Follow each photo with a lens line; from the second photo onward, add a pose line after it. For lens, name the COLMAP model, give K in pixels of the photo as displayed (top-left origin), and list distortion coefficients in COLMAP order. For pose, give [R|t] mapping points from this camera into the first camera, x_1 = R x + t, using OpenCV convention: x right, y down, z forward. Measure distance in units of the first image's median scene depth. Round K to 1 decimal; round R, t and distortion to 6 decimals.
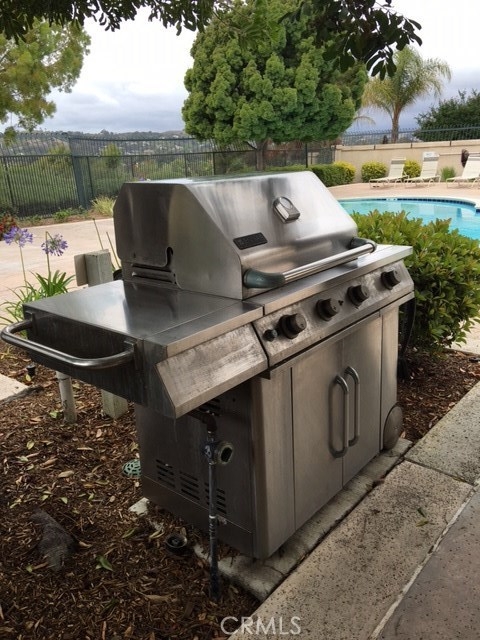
lens RADIAL K [[539.3, 0, 240.0], [0, 539.3, 320.0], [0, 0, 1]] dist [0.083284, -0.130498]
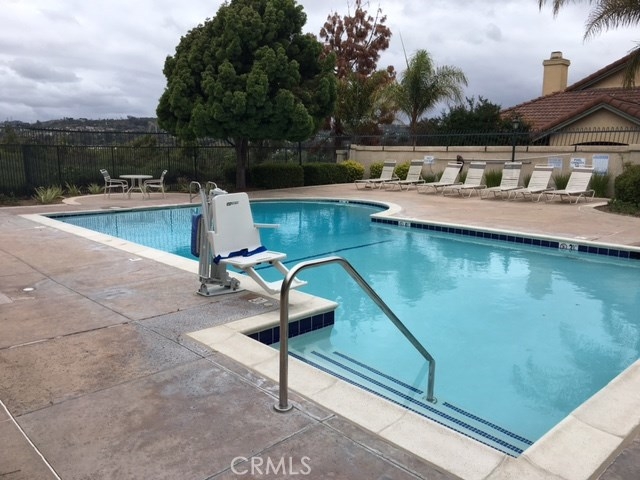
lens RADIAL K [[539.3, 0, 315.3], [0, 539.3, 243.0], [0, 0, 1]] dist [0.083284, -0.130498]
pose [[0.991994, 0.062841, -0.109543, 0.357965], [-0.074884, 0.991158, -0.109539, -0.034278], [0.101691, 0.116865, 0.987928, 0.020844]]
